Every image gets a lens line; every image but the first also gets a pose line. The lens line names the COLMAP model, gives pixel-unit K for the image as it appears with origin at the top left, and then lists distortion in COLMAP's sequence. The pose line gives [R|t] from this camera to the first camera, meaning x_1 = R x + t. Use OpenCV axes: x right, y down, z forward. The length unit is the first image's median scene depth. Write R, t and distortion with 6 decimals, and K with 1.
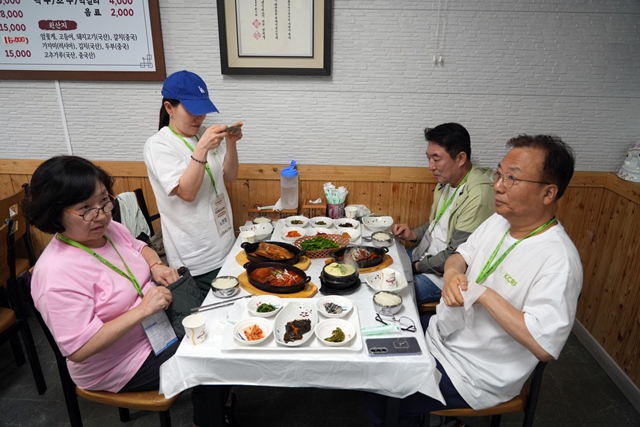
lens RADIAL K [[418.4, 0, 320.0], [0, 418.4, 213.5], [0, 0, 1]] dist [-0.004474, -0.001213]
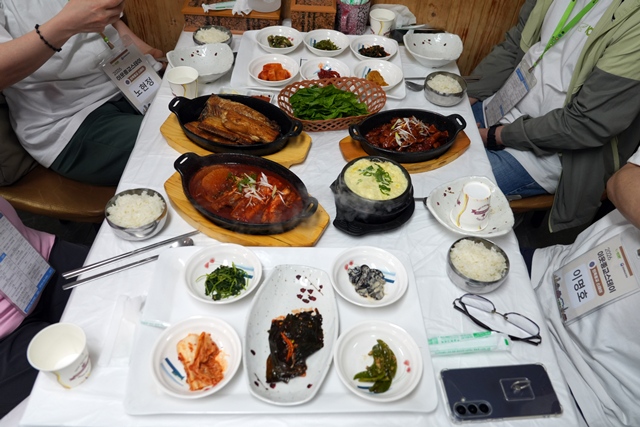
lens RADIAL K [[508.9, 0, 320.0], [0, 508.9, 213.5], [0, 0, 1]] dist [0.007925, 0.003968]
pose [[0.998801, 0.011199, 0.047652, -0.040765], [-0.030576, 0.902933, 0.428693, -0.074253], [-0.038226, -0.429636, 0.902193, 0.413343]]
